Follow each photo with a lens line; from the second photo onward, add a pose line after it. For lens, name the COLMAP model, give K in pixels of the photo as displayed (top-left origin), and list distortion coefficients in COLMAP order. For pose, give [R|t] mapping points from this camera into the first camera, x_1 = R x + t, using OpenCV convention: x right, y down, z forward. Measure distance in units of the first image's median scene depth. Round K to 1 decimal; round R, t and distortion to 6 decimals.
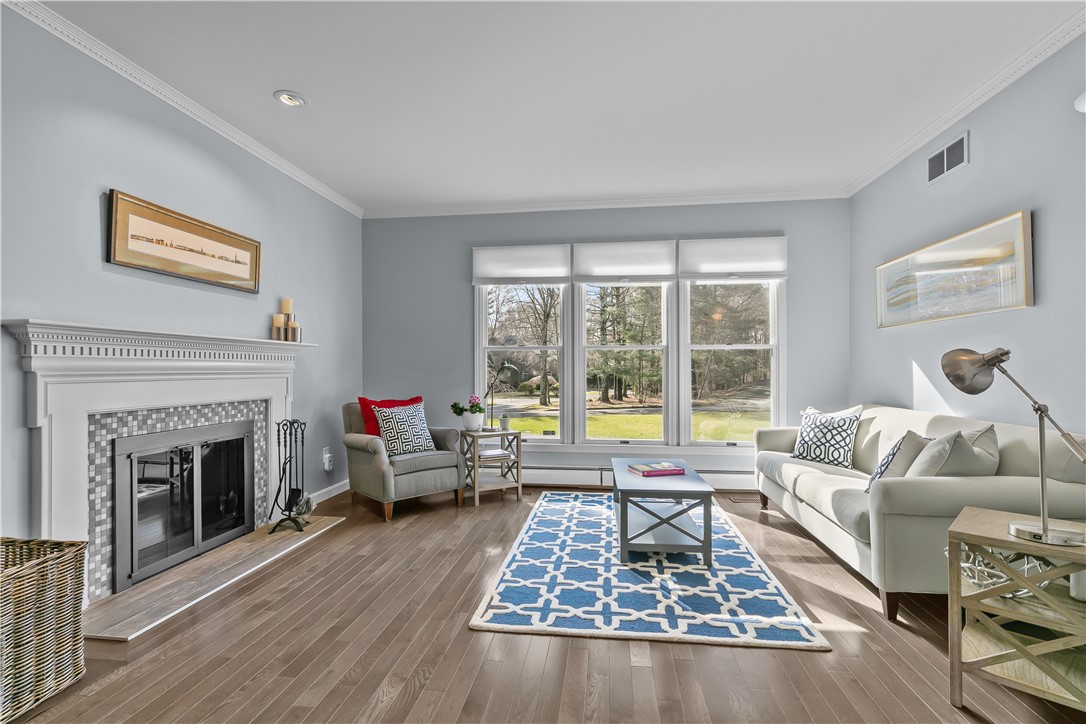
lens RADIAL K [[515.2, 0, 543.0], [0, 515.2, 362.0], [0, 0, 1]] dist [0.015130, -0.000019]
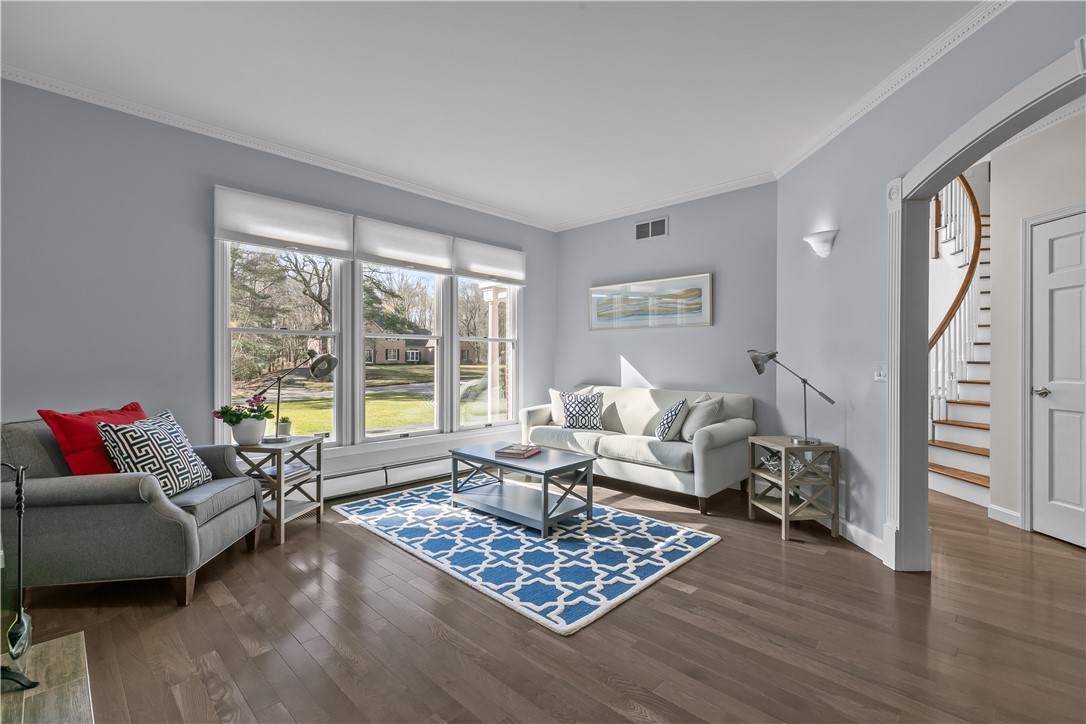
lens RADIAL K [[491.8, 0, 556.6], [0, 491.8, 357.9], [0, 0, 1]] dist [0.002502, -0.000502]
pose [[0.579826, 0.005695, 0.814721, -0.713166], [-0.015847, 0.999865, 0.004289, 0.005091], [-0.814586, -0.015398, 0.579838, 0.407798]]
